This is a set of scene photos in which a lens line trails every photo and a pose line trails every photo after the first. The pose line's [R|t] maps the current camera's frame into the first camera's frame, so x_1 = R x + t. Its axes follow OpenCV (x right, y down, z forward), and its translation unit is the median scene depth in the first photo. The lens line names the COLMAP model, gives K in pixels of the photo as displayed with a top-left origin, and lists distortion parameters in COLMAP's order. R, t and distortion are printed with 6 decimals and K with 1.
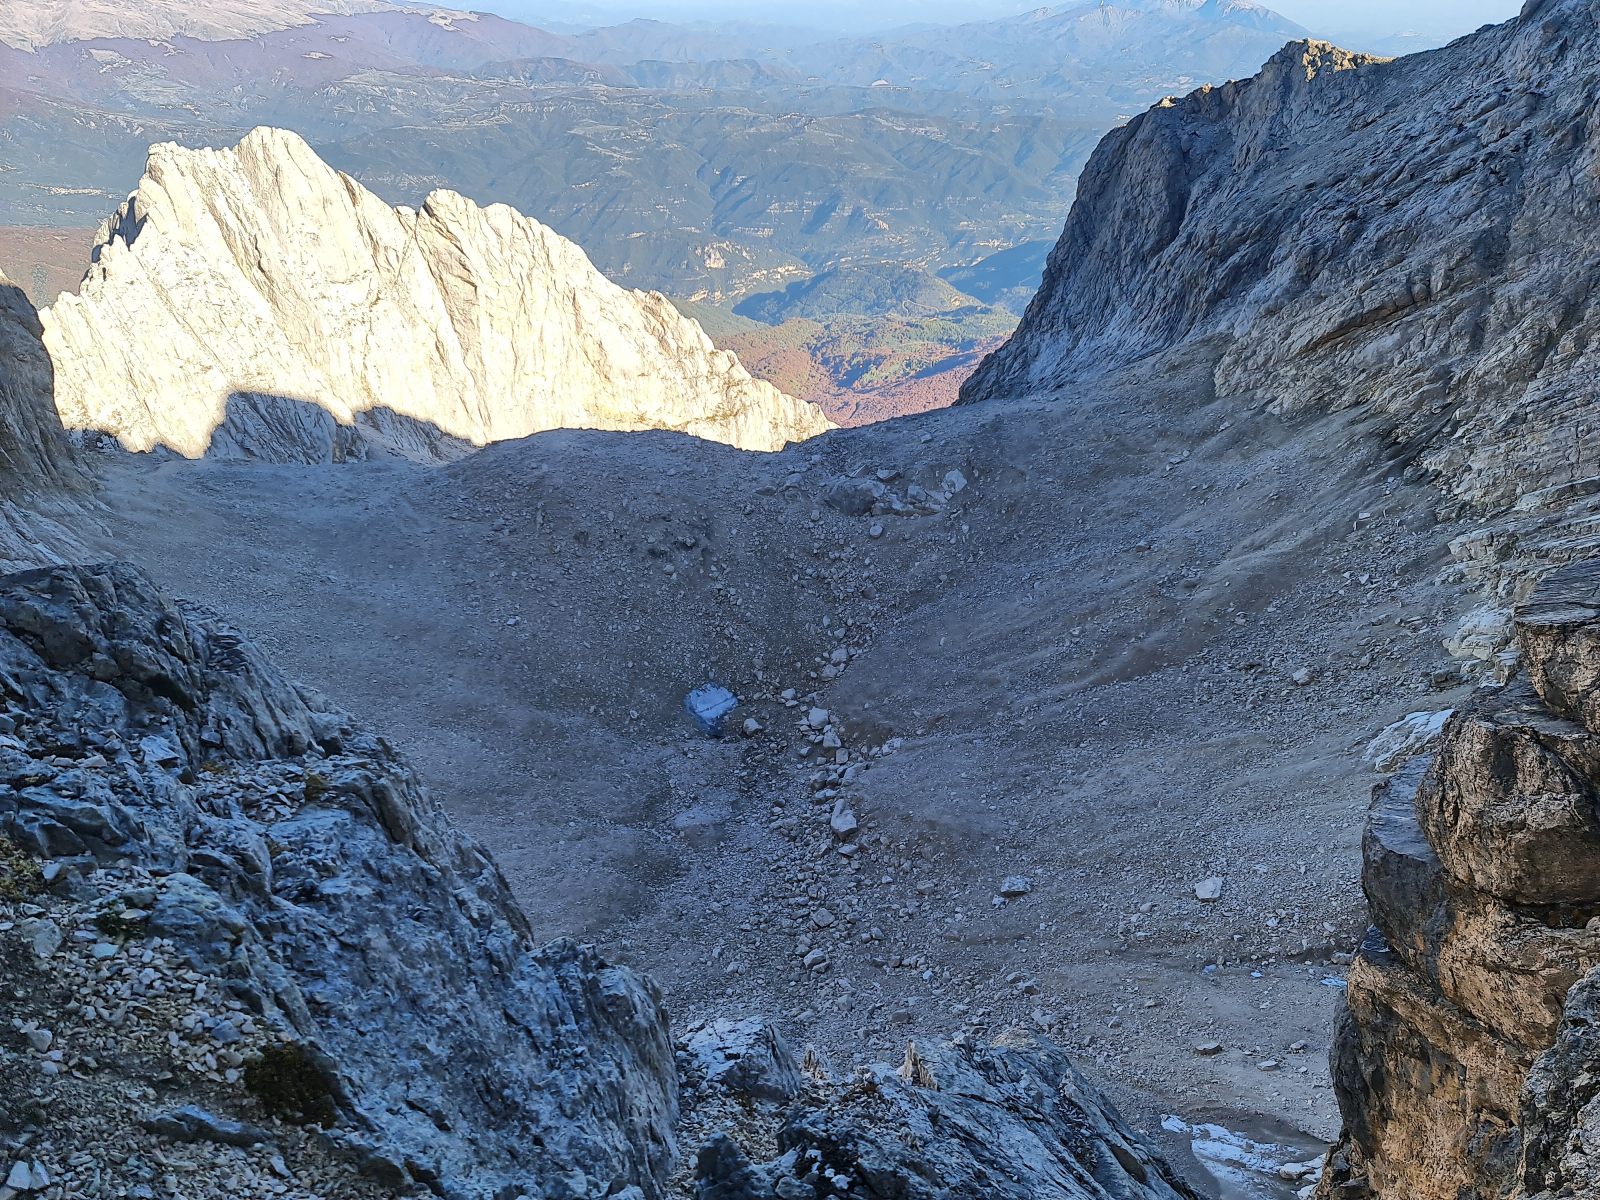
lens RADIAL K [[1155.3, 0, 803.1], [0, 1155.3, 596.3], [0, 0, 1]] dist [0.118266, -0.108864]
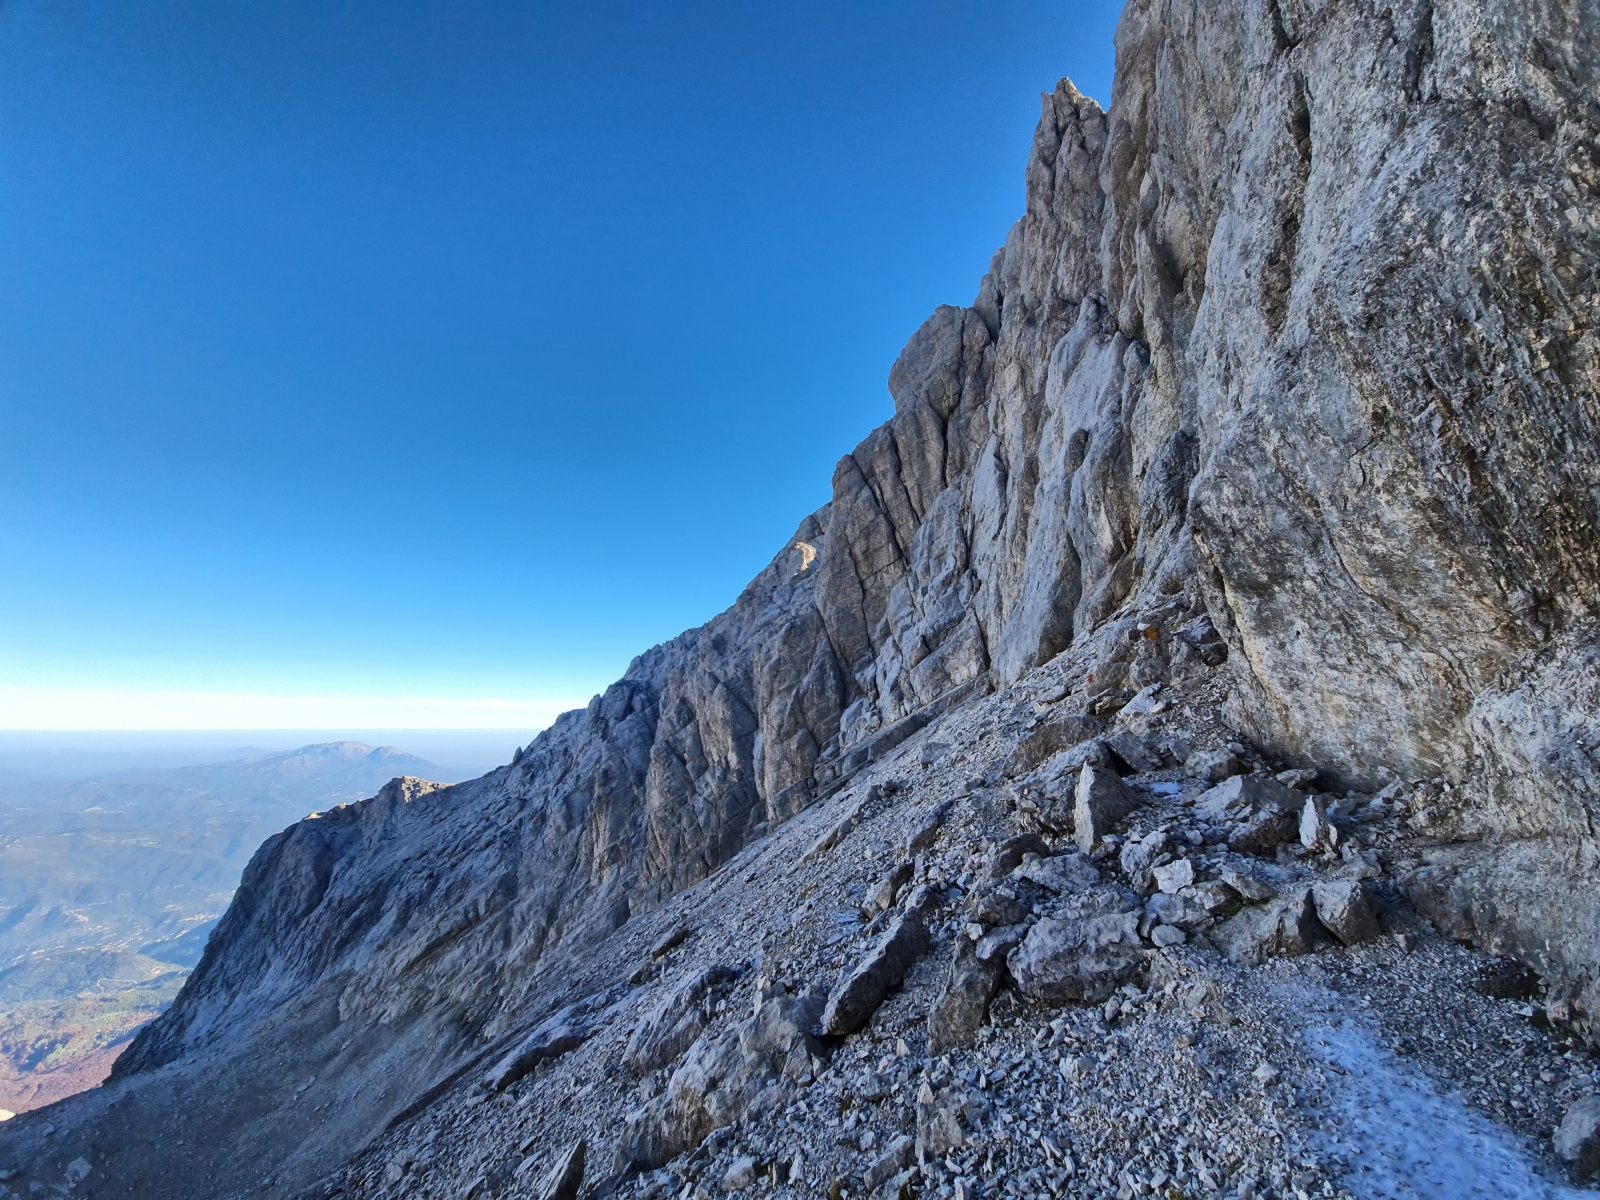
lens RADIAL K [[645.6, 0, 807.0], [0, 645.6, 599.0], [0, 0, 1]] dist [0.003133, -0.004806]
pose [[0.641580, 0.152273, 0.751790, 0.059529], [0.361959, 0.804015, -0.471748, -0.014506], [-0.676284, 0.574781, 0.460723, 0.005477]]
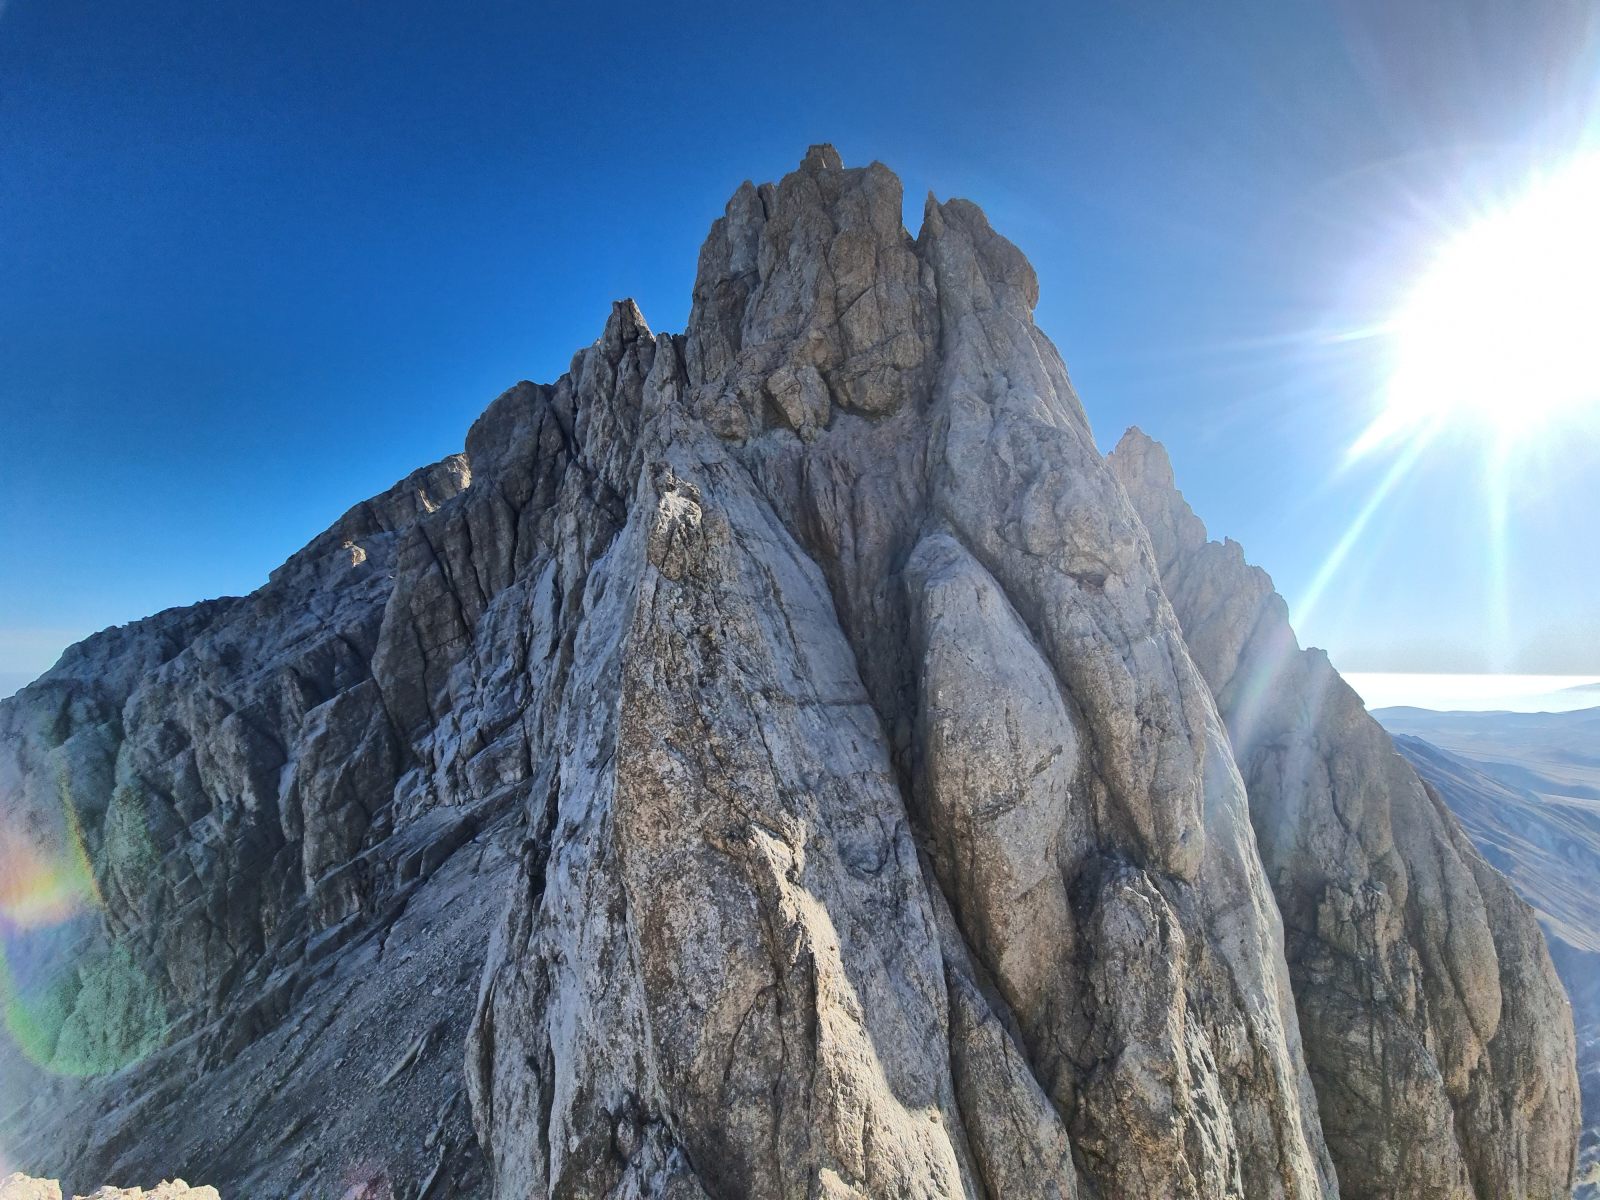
lens RADIAL K [[642.4, 0, 792.3], [0, 642.4, 596.8], [0, 0, 1]] dist [0.000753, -0.000495]
pose [[0.080169, 0.102831, 0.991463, -0.030616], [0.483984, 0.865530, -0.128905, -0.056299], [-0.871397, 0.490187, 0.019620, -0.080676]]
